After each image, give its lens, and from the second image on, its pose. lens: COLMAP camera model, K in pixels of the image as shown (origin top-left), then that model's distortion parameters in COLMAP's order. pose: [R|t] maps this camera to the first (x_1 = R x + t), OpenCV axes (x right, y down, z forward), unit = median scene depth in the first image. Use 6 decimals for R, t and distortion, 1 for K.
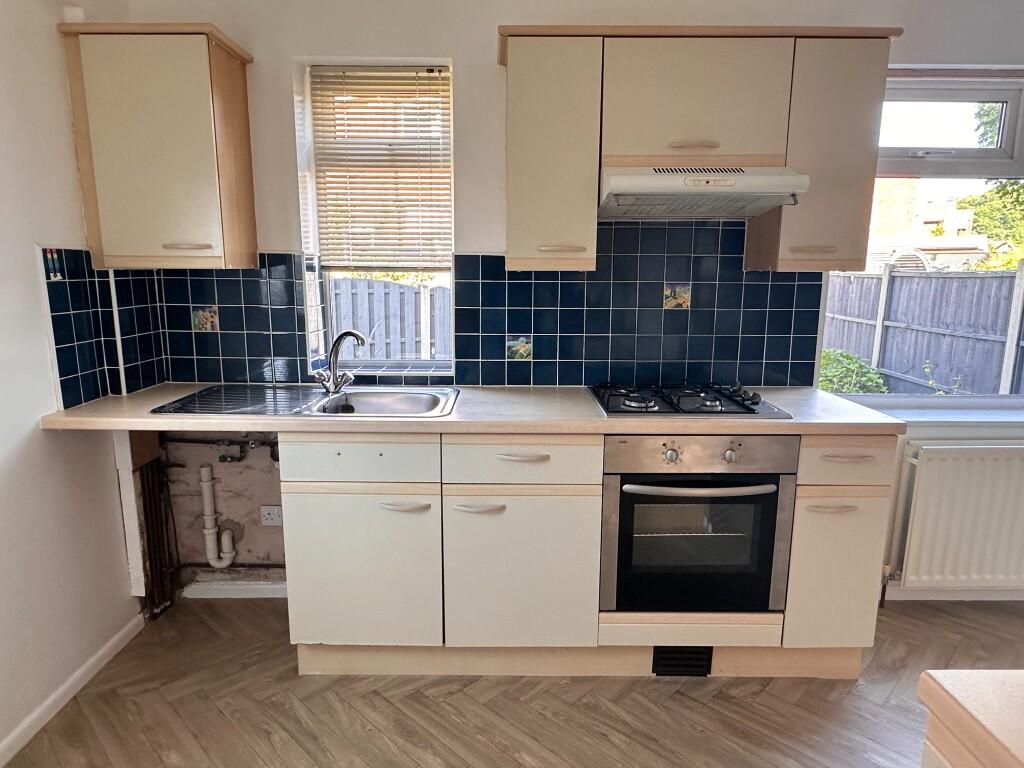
lens RADIAL K [[644.7, 0, 512.0], [0, 644.7, 384.0], [0, 0, 1]] dist [-0.006251, -0.000176]
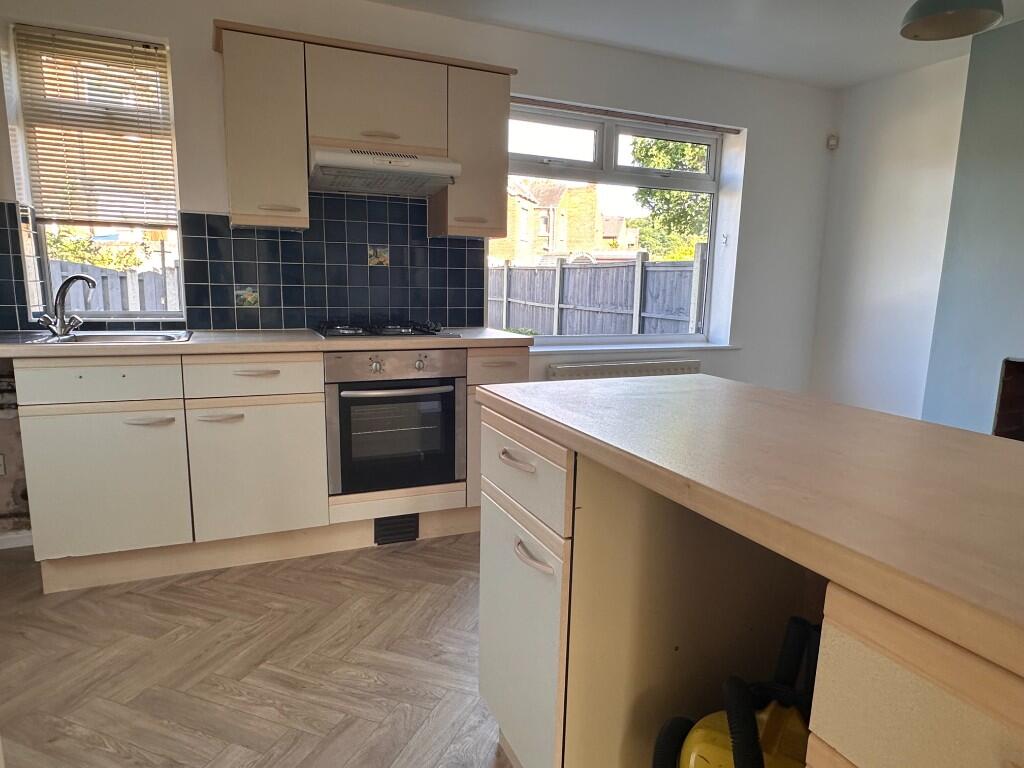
lens RADIAL K [[619.2, 0, 512.0], [0, 619.2, 384.0], [0, 0, 1]] dist [-0.005509, 0.001116]
pose [[0.911644, -0.057649, 0.406918, -0.017742], [0.054872, 0.998322, 0.018501, 0.119882], [-0.407302, 0.005462, 0.913277, -0.247653]]
